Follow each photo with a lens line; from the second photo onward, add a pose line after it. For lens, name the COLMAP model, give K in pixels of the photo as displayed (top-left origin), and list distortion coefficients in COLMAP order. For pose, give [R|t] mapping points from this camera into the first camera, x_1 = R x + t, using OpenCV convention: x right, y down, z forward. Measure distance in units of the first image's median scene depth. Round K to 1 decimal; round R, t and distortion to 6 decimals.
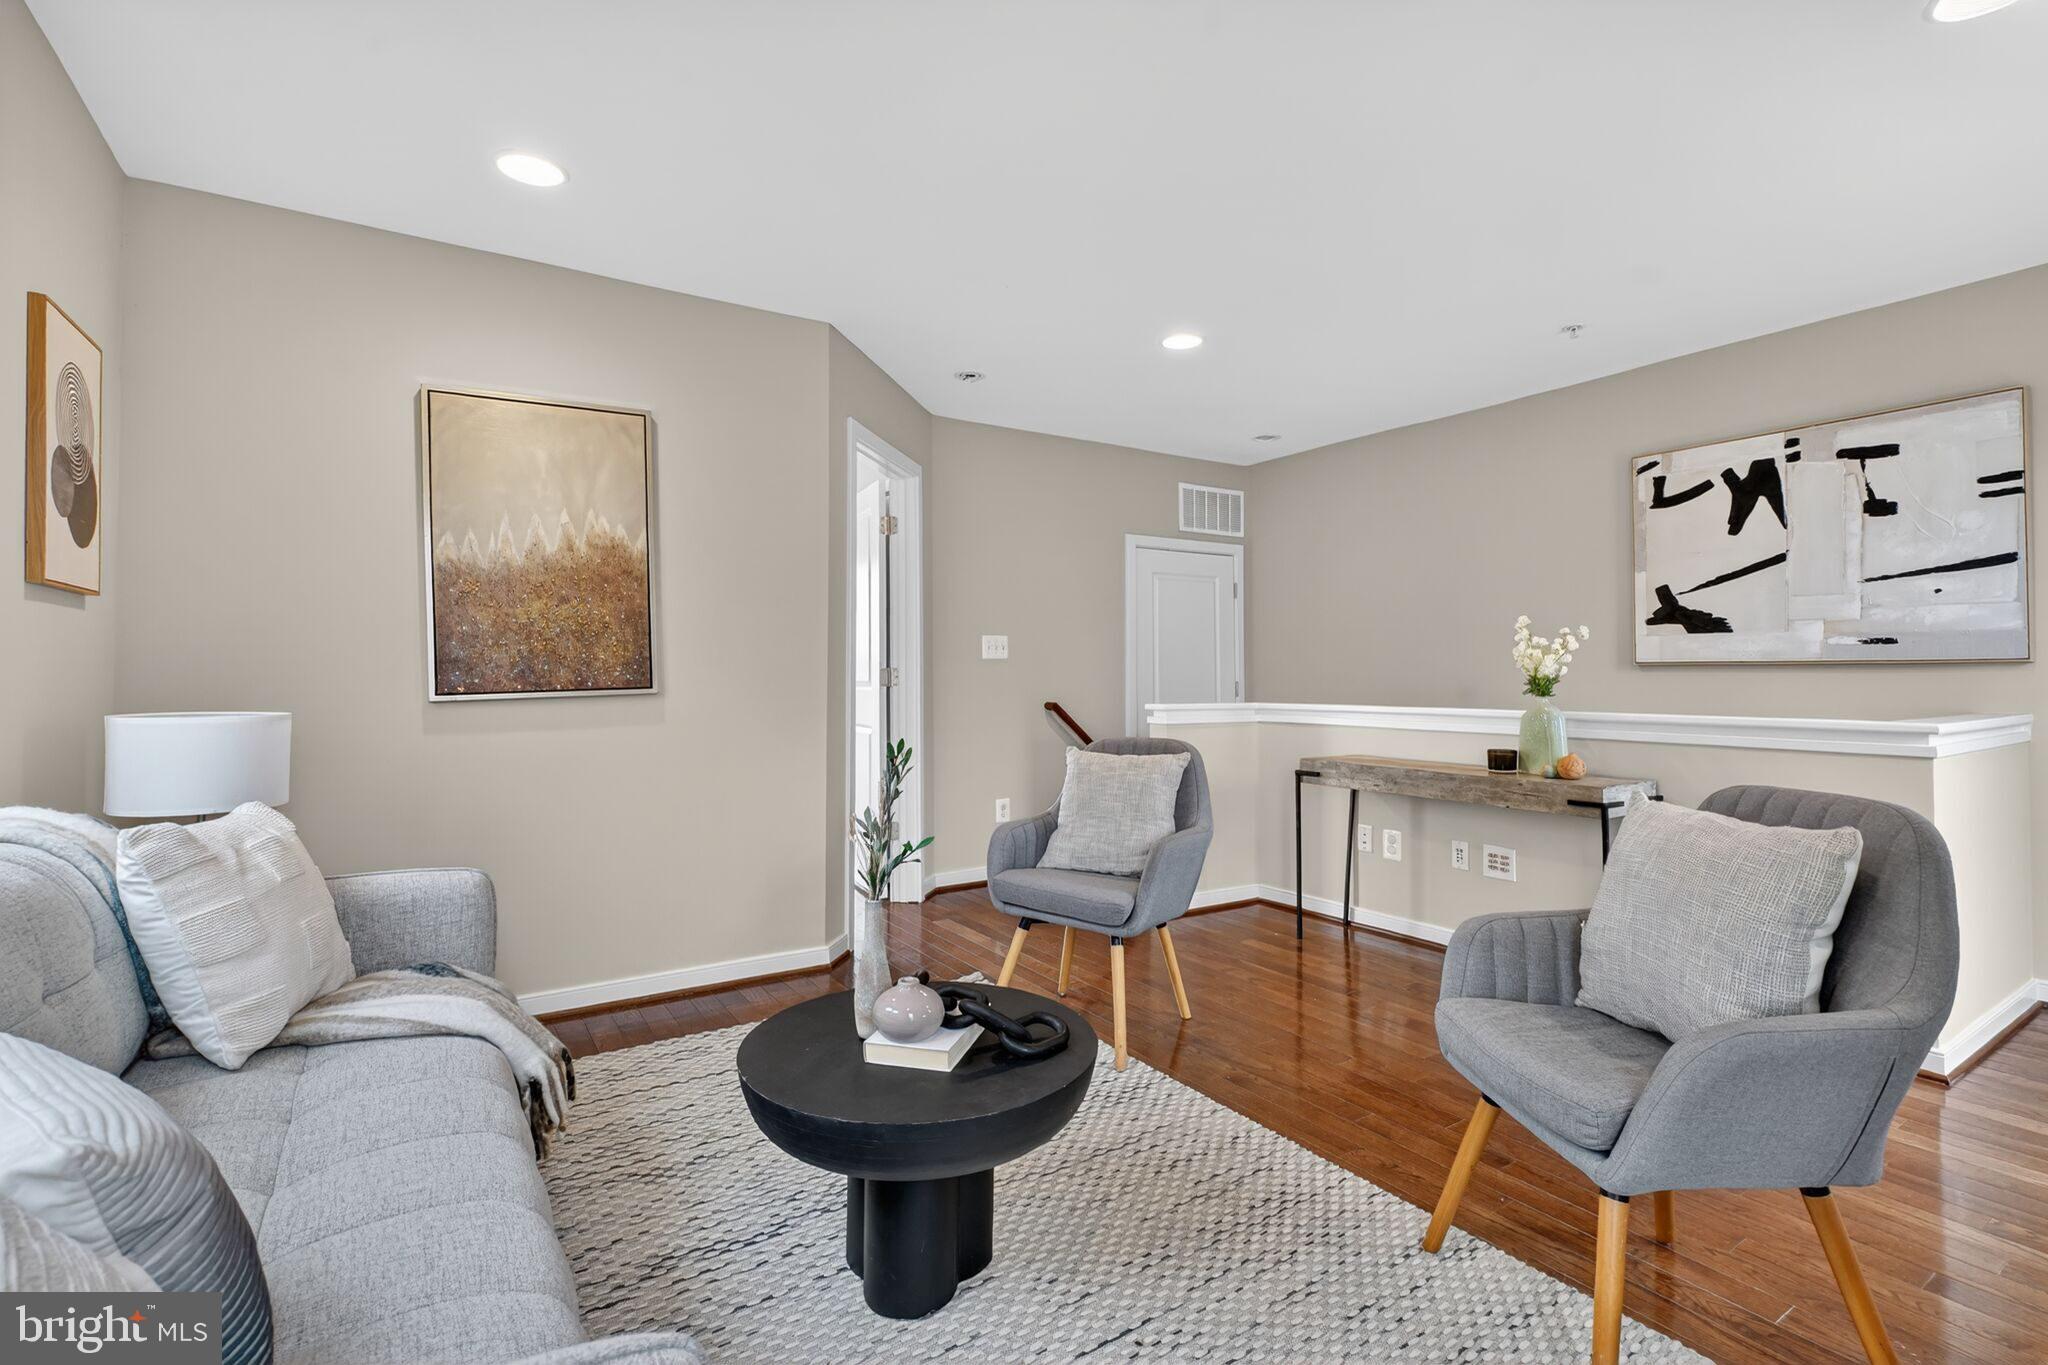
lens RADIAL K [[931.5, 0, 1038.0], [0, 931.5, 674.5], [0, 0, 1]] dist [-0.004036, 0.000415]
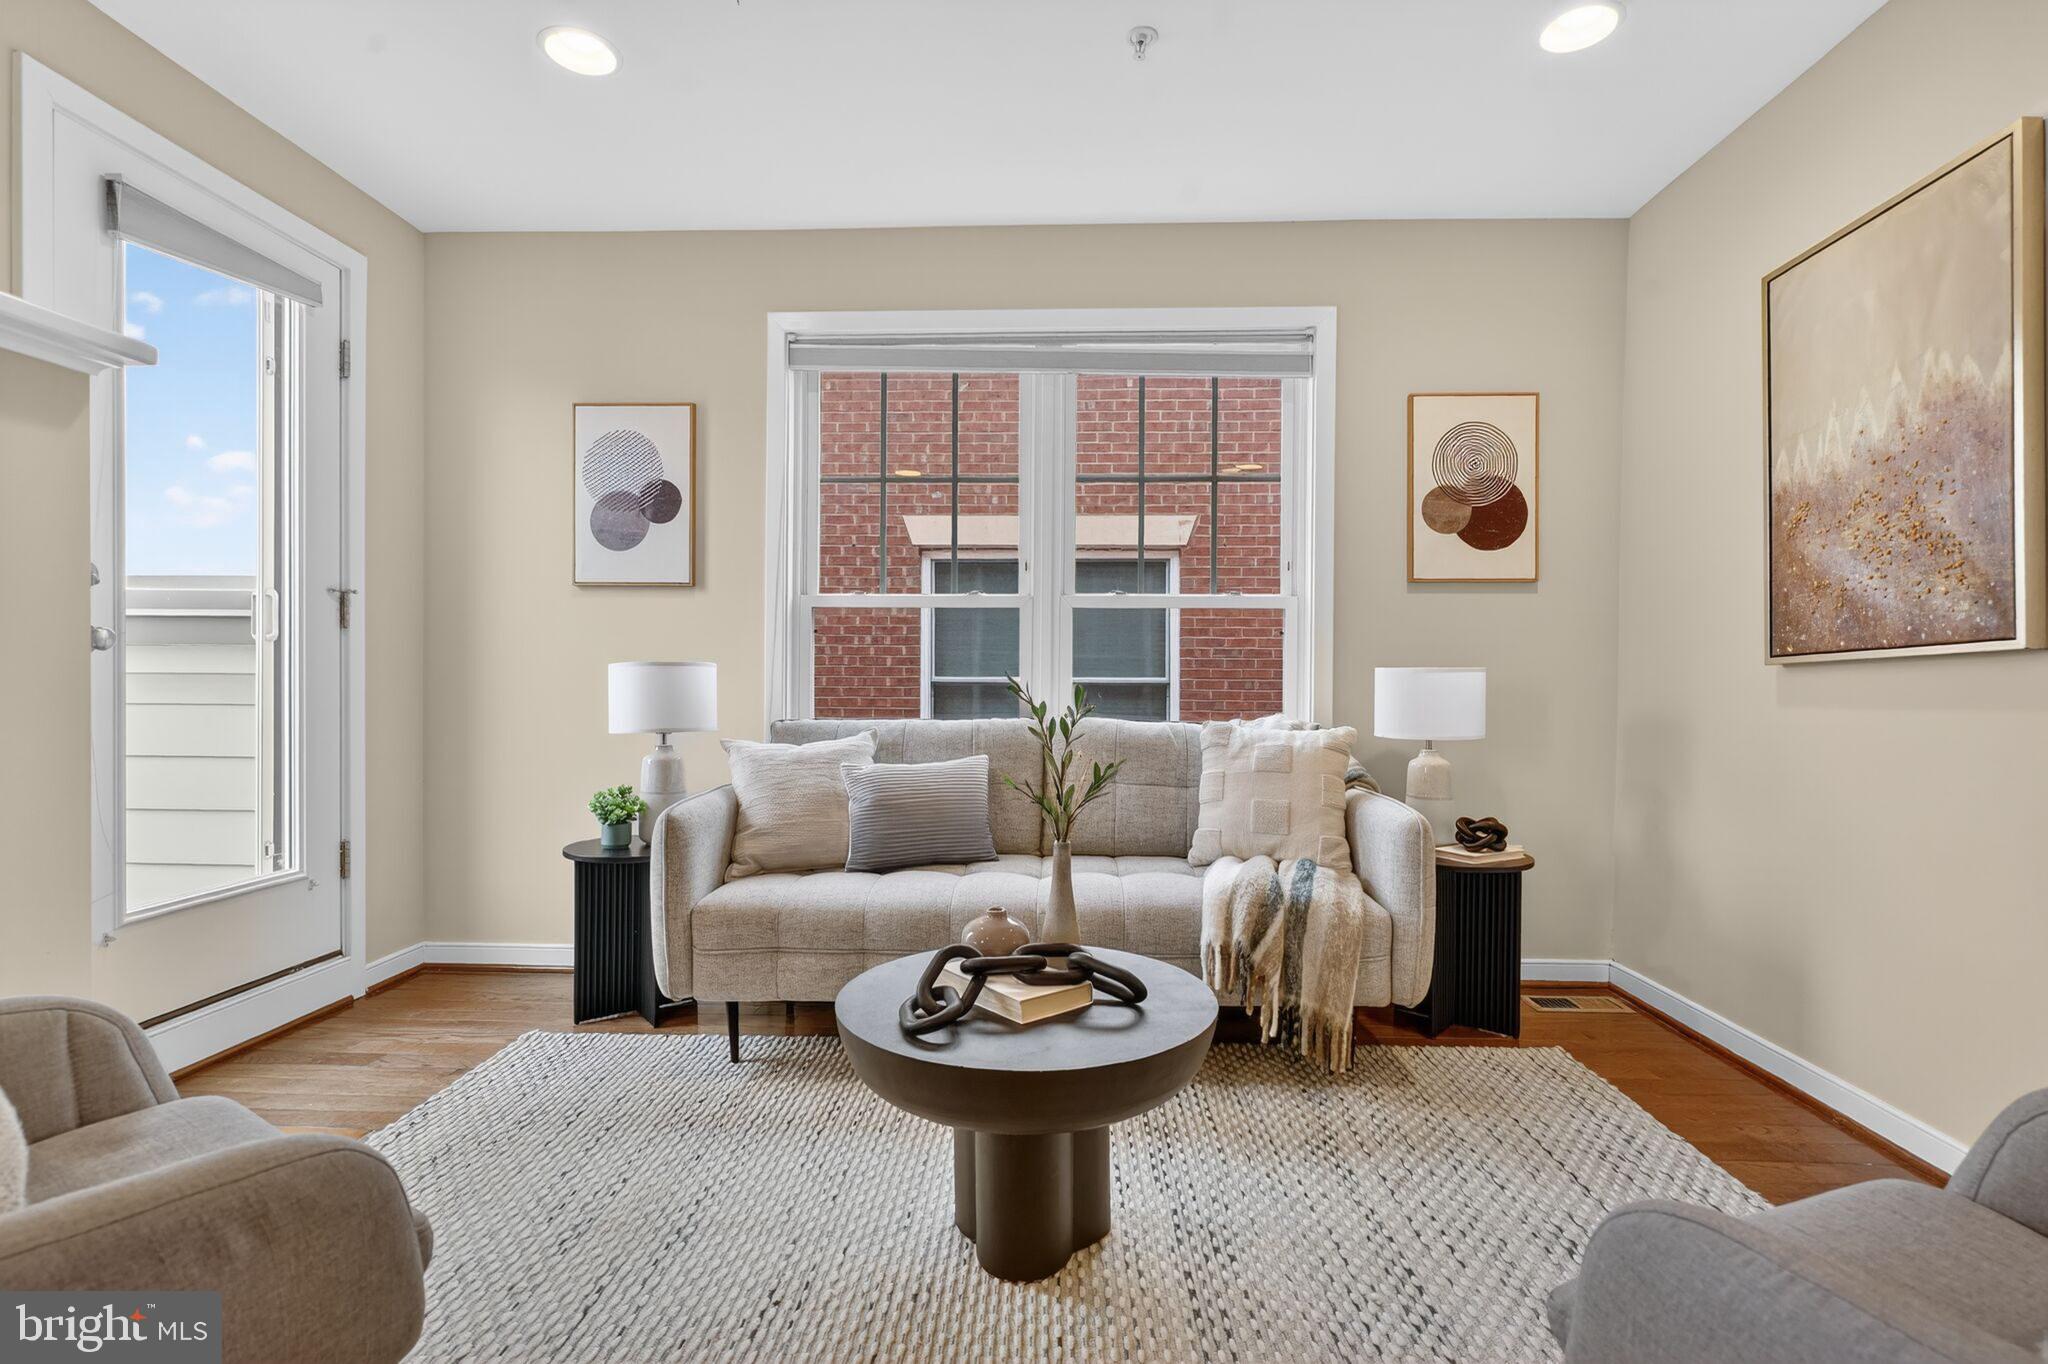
lens RADIAL K [[990.6, 0, 1026.8], [0, 990.6, 692.1], [0, 0, 1]] dist [0.000713, 0.000351]
pose [[-0.584703, 0.004385, -0.811236, 0.193061], [-0.003959, 0.999958, 0.008258, 0.021747], [0.811238, 0.008040, -0.584661, 0.446160]]
